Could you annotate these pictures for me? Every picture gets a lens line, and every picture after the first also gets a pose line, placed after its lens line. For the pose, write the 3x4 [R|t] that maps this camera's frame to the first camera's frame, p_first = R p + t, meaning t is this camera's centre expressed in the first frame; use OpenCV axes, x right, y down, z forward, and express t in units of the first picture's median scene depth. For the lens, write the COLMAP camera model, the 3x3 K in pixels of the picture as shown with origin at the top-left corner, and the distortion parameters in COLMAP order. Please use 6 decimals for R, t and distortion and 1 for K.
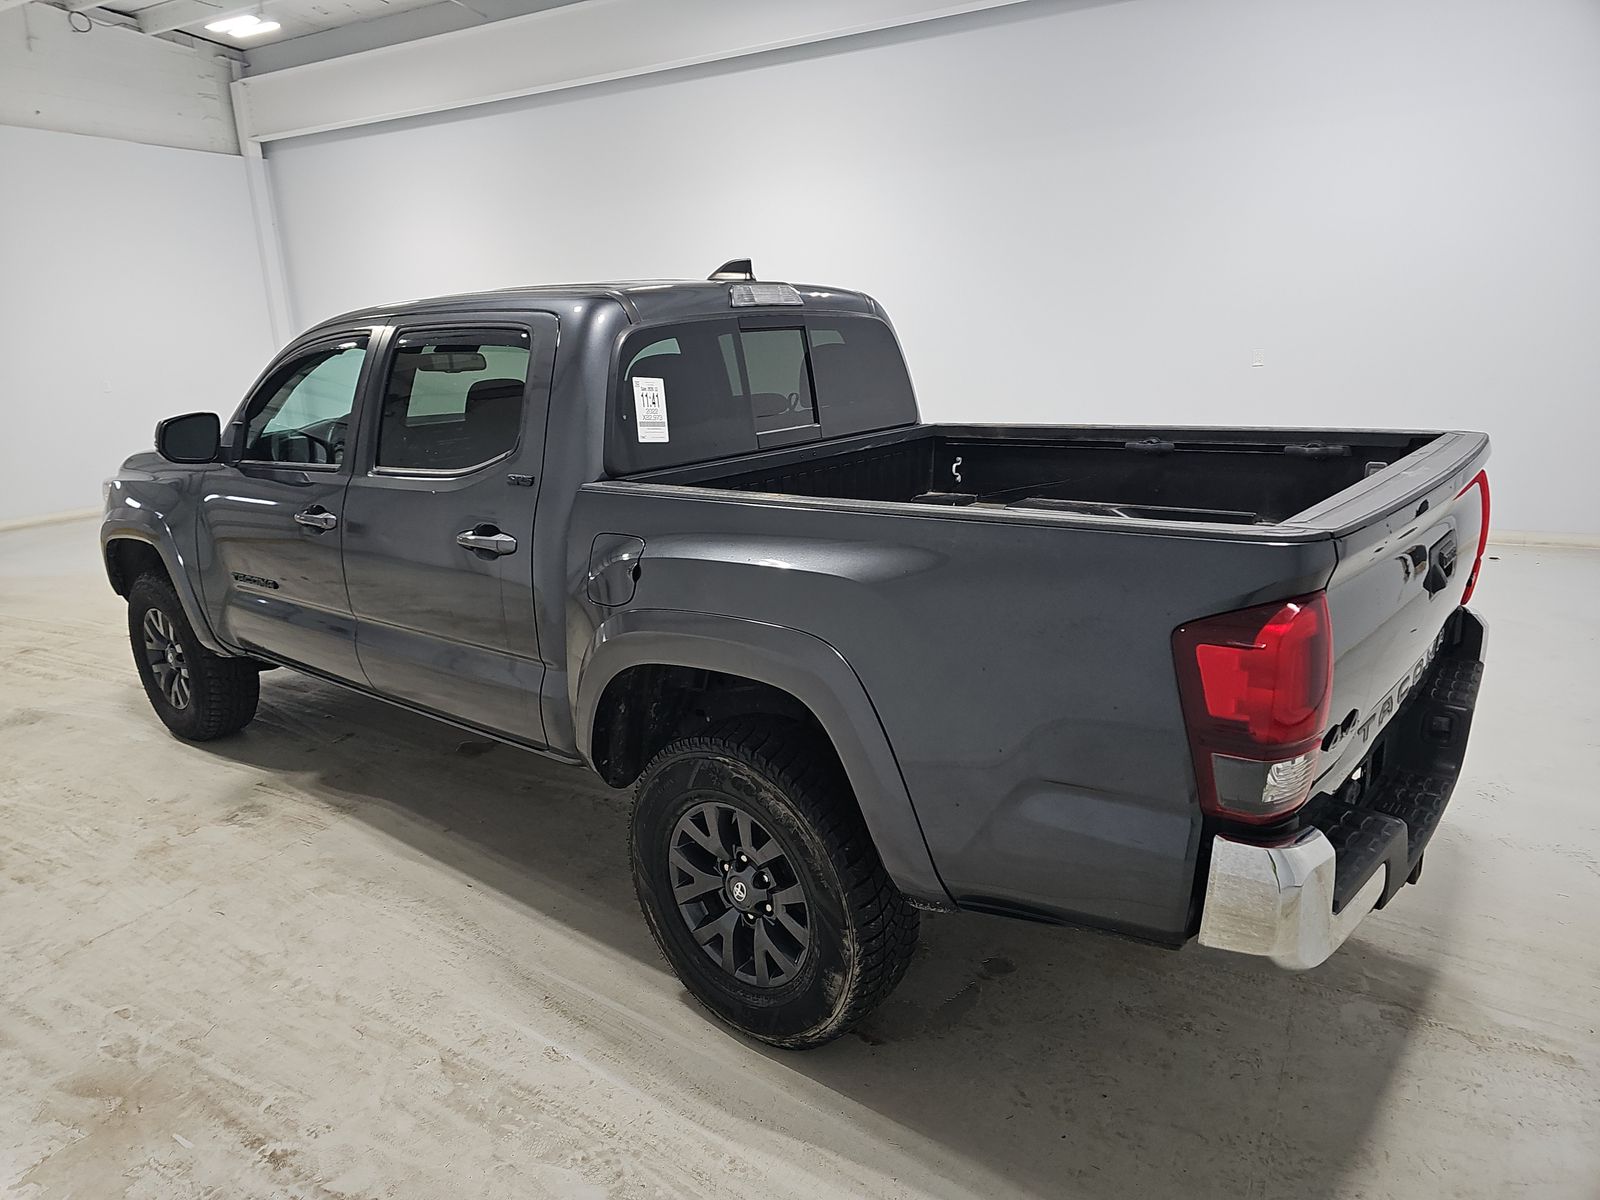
lens RADIAL K [[1049.8, 0, 811.2], [0, 1049.8, 585.7], [0, 0, 1]] dist [0.042875, -0.030065]
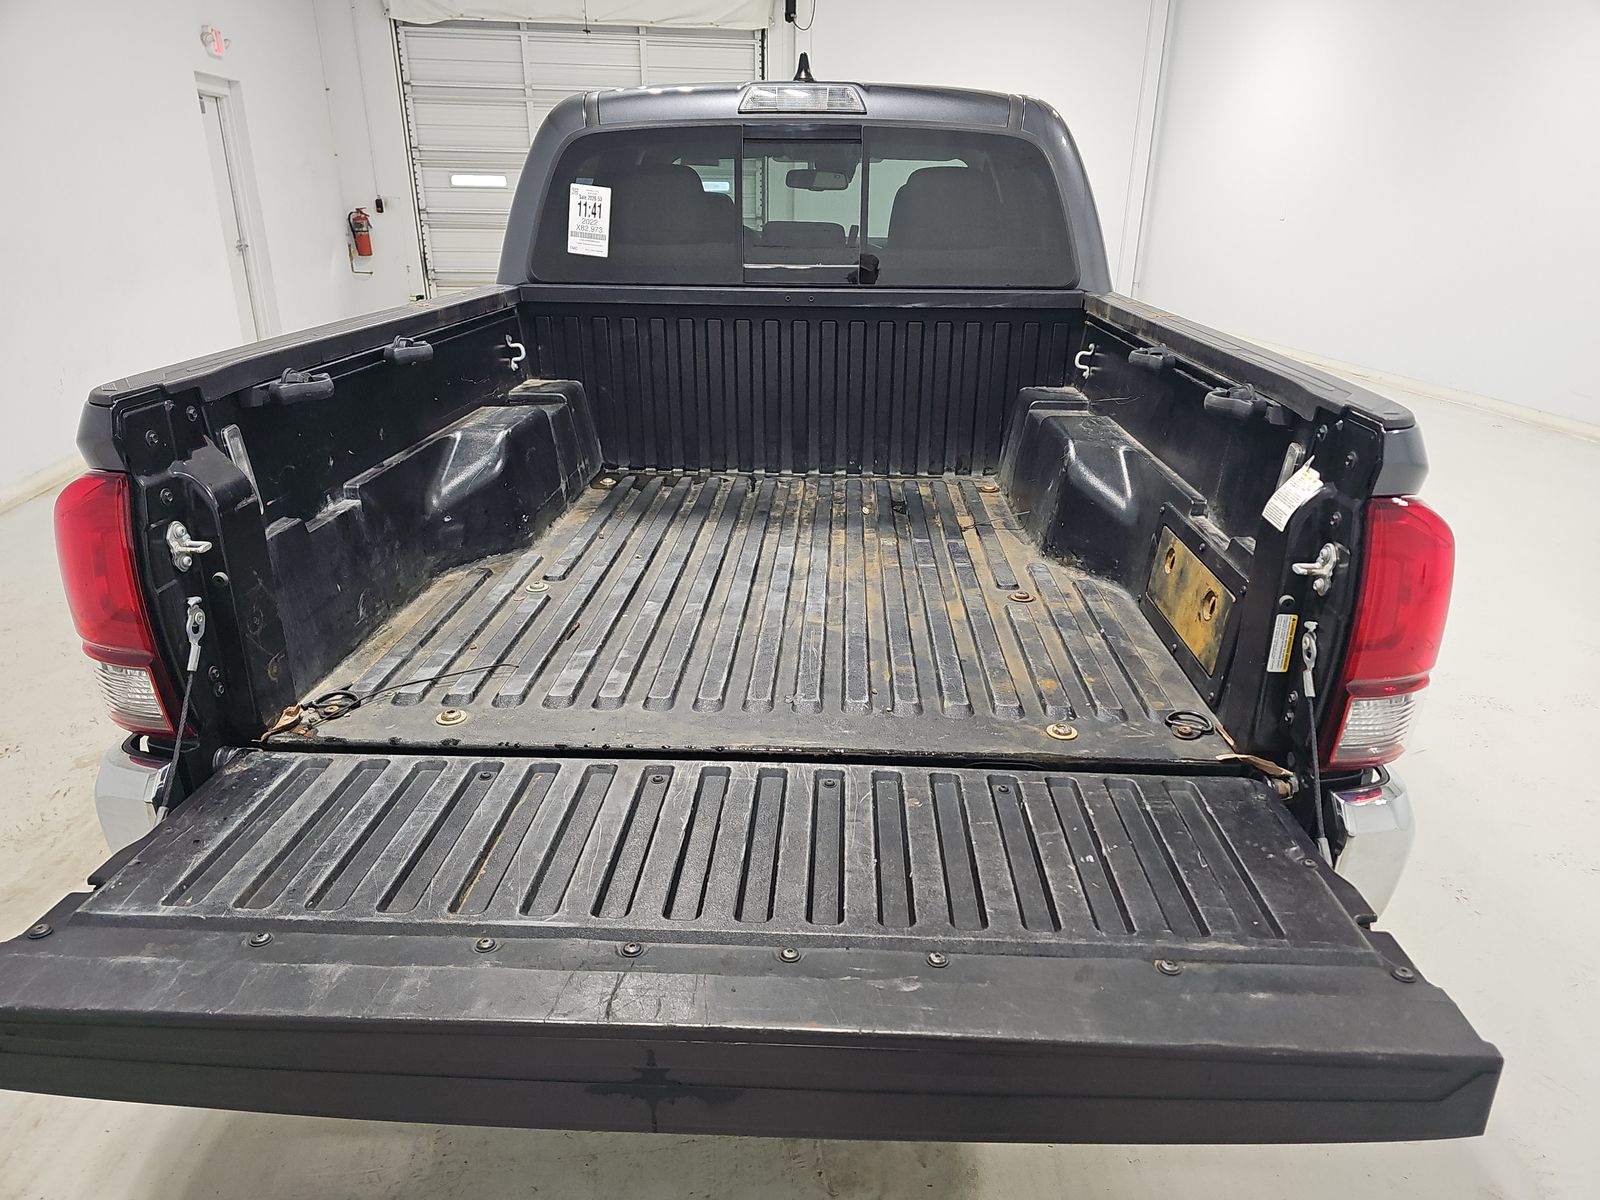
lens RADIAL K [[1049.8, 0, 800.1], [0, 1049.8, 607.3], [0, 0, 1]] dist [0.042875, -0.030065]
pose [[0.600944, 0.340846, -0.722973, 0.791941], [-0.224176, 0.940088, 0.256866, -0.123737], [0.767210, 0.007711, 0.641350, 0.514871]]
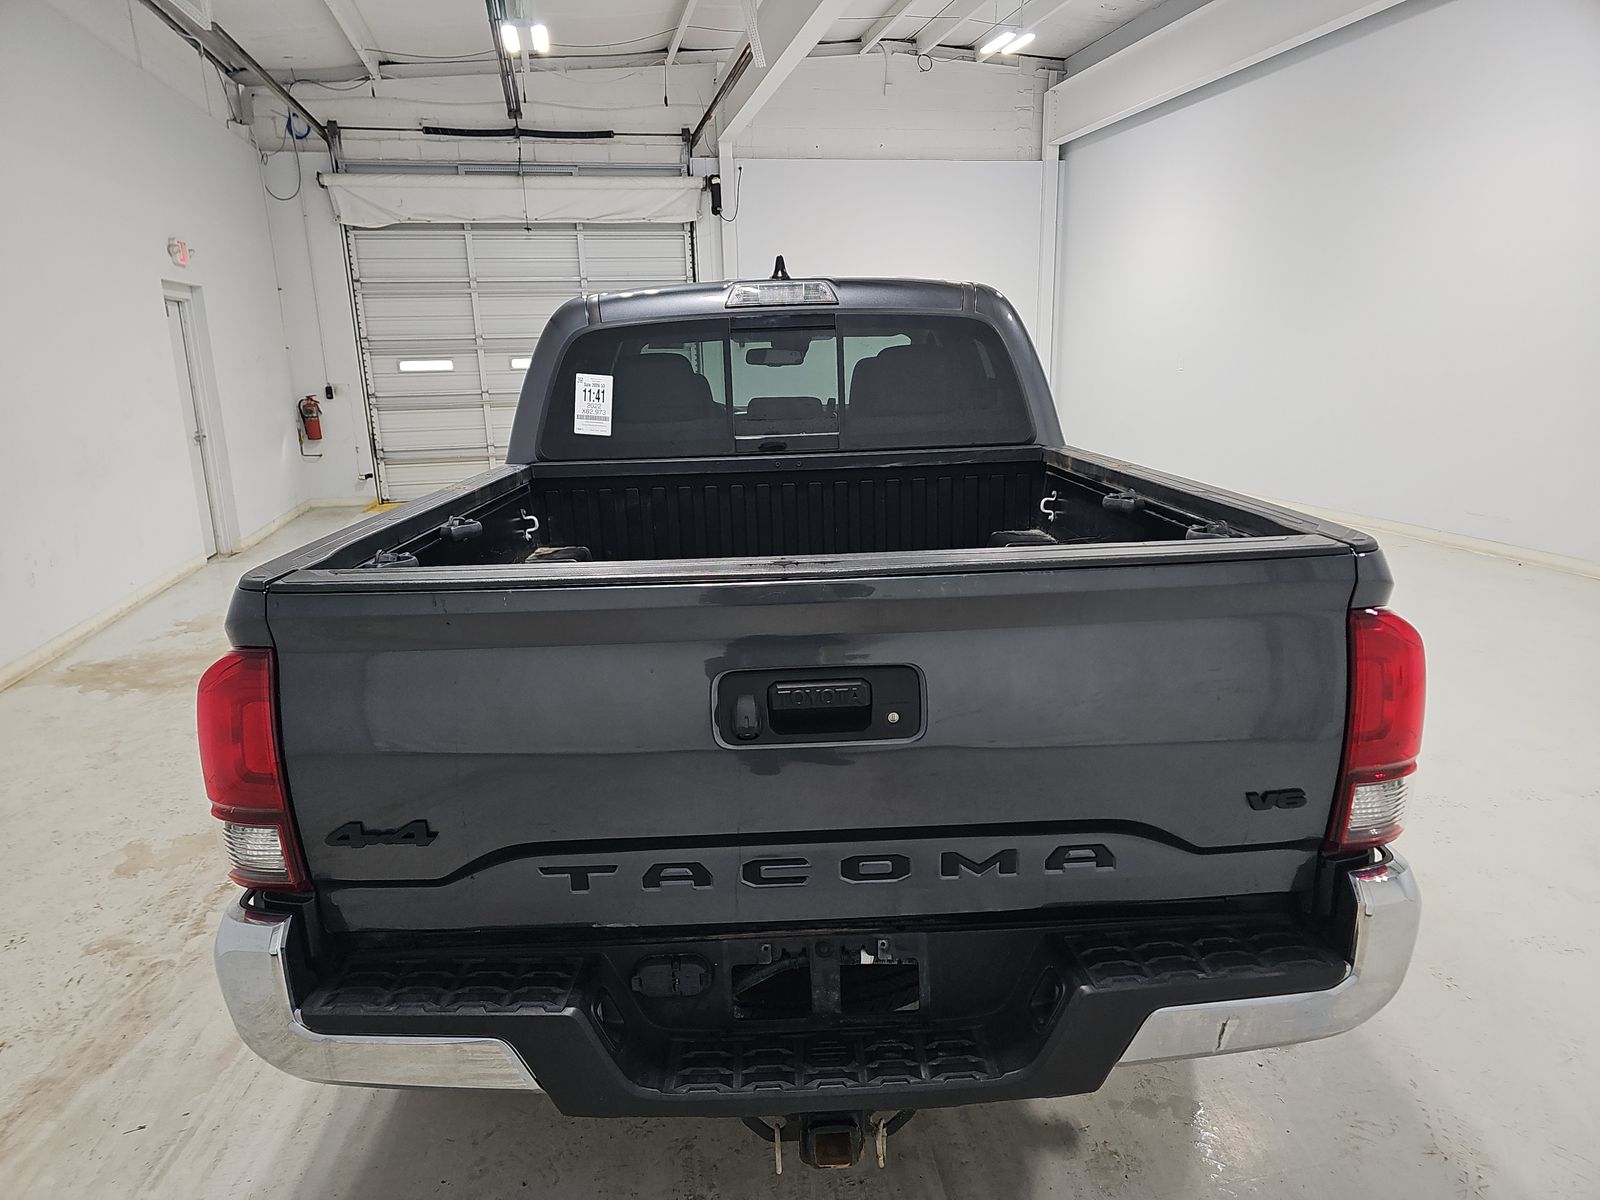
lens RADIAL K [[1049.8, 0, 783.2], [0, 1049.8, 607.8], [0, 0, 1]] dist [0.042875, -0.030065]
pose [[0.650393, 0.201480, -0.732390, 0.801481], [-0.177820, 0.977774, 0.111073, -0.116178], [0.738491, 0.057992, 0.671764, 0.422405]]
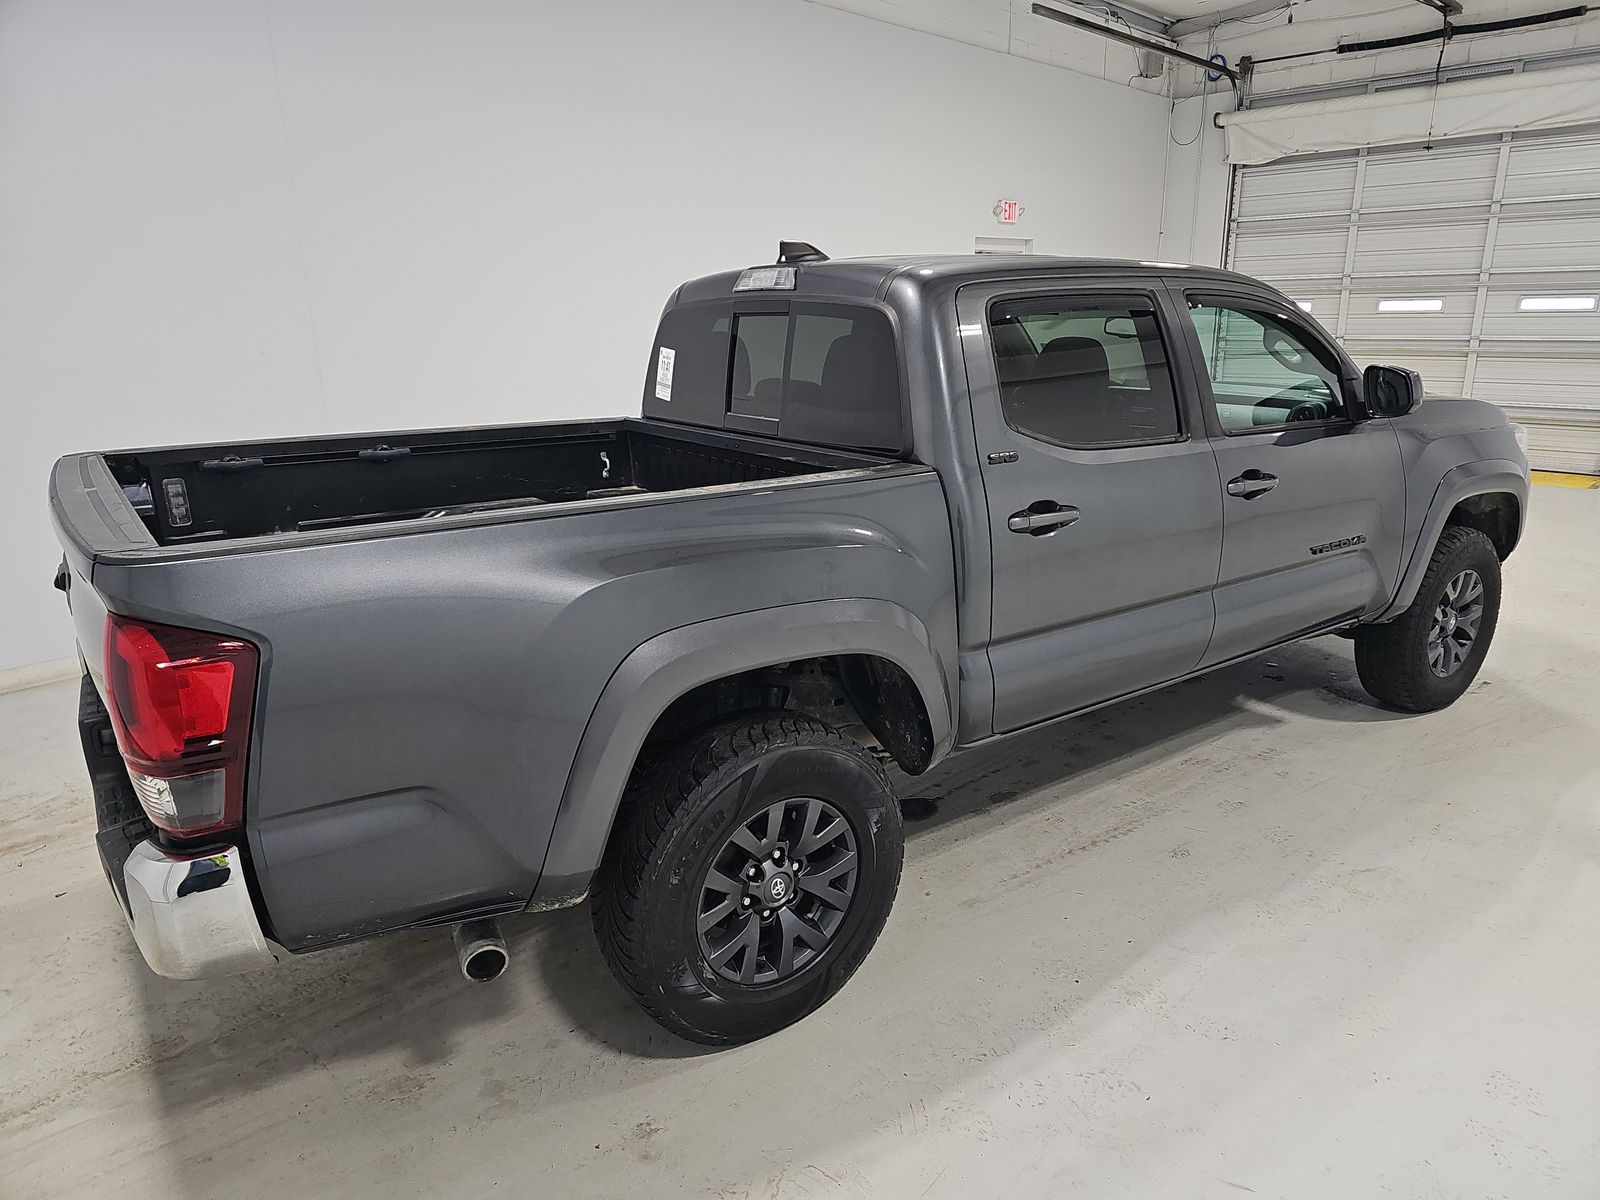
lens RADIAL K [[1049.8, 0, 760.6], [0, 1049.8, 585.8], [0, 0, 1]] dist [0.042875, -0.030065]
pose [[-0.276891, 0.289453, -0.916269, 1.052243], [-0.201885, 0.914744, 0.349980, -0.398124], [0.939454, 0.281887, -0.194848, 1.414647]]
